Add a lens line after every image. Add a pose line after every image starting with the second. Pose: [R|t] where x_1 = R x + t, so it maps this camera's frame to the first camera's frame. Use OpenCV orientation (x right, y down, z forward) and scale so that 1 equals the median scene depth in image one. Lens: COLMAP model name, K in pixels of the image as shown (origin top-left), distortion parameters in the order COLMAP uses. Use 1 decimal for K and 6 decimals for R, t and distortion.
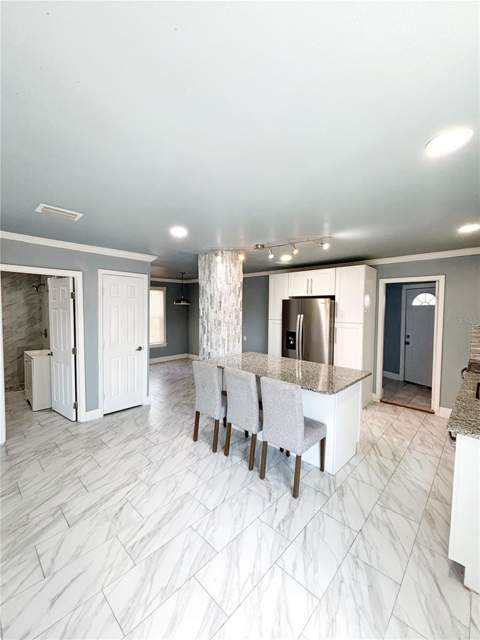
lens RADIAL K [[262.7, 0, 240.7], [0, 262.7, 320.7], [0, 0, 1]] dist [0.000811, 0.000267]
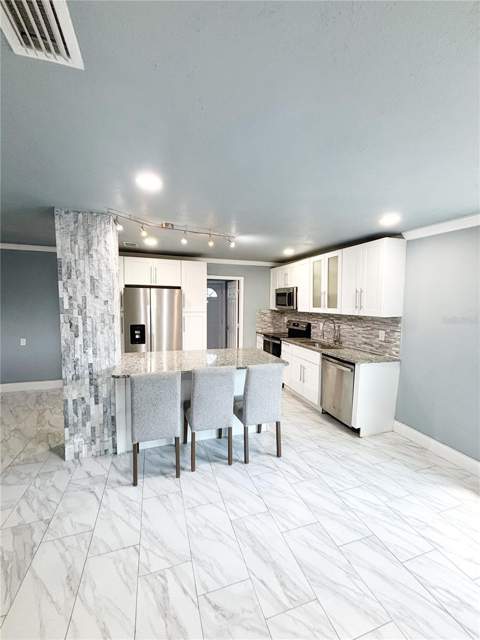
lens RADIAL K [[256.6, 0, 239.4], [0, 256.6, 321.2], [0, 0, 1]] dist [-0.000445, 0.001234]
pose [[0.474964, -0.067860, 0.877385, -0.554478], [0.031273, 0.997694, 0.060236, -0.015308], [-0.879449, -0.001172, 0.475991, 0.382377]]
